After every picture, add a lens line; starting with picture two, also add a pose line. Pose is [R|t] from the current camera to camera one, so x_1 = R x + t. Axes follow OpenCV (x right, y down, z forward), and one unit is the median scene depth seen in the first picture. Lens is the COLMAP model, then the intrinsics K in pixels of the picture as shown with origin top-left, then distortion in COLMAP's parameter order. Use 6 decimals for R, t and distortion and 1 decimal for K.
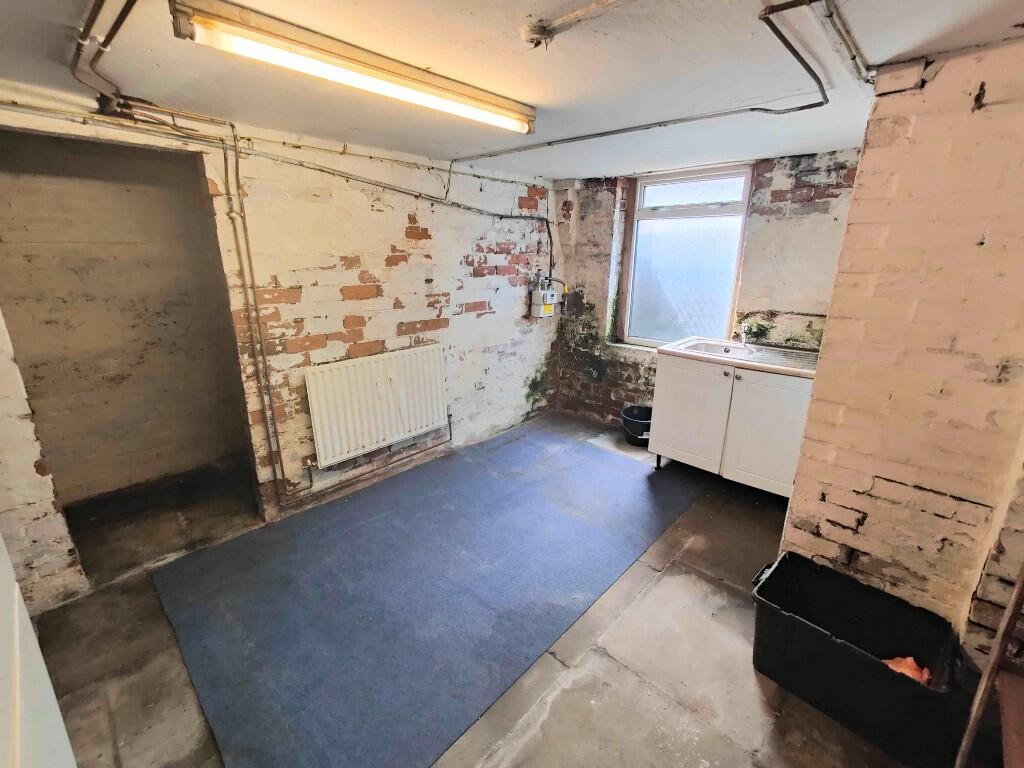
lens RADIAL K [[454.9, 0, 510.8], [0, 454.9, 379.6], [0, 0, 1]] dist [-0.003333, 0.014134]
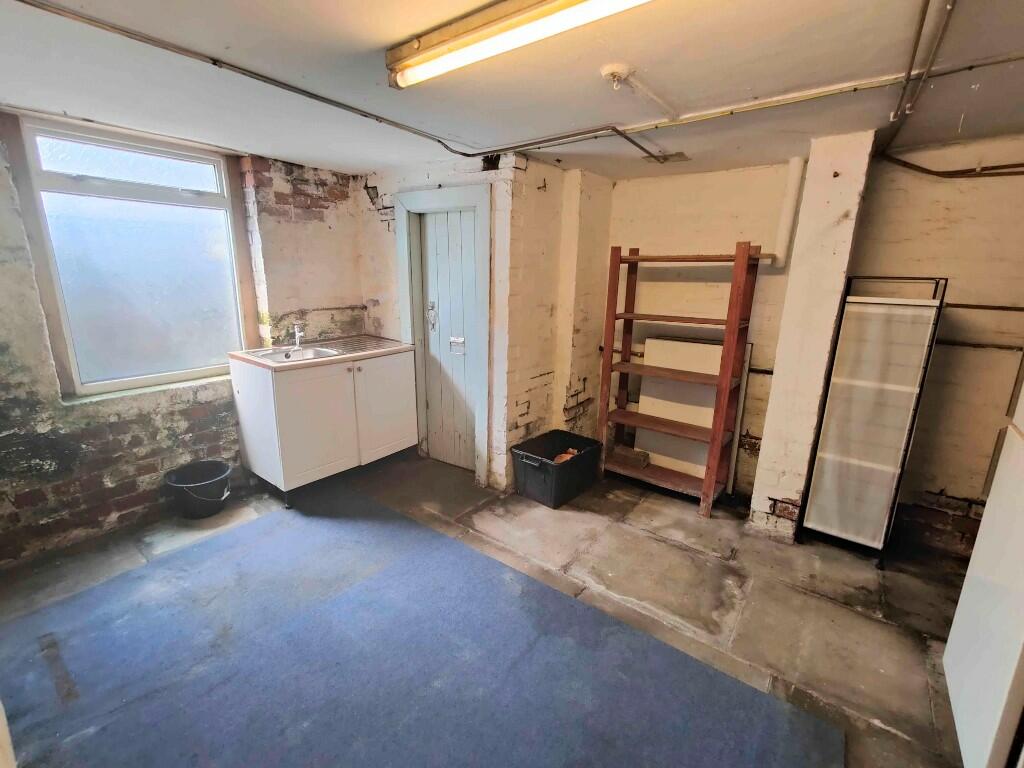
lens RADIAL K [[454.9, 0, 510.8], [0, 454.9, 379.6], [0, 0, 1]] dist [-0.003333, 0.014134]
pose [[-0.102618, -0.243234, 0.964524, -0.552185], [0.254364, 0.930988, 0.261839, -0.163293], [-0.961649, 0.272210, -0.033667, 0.658375]]
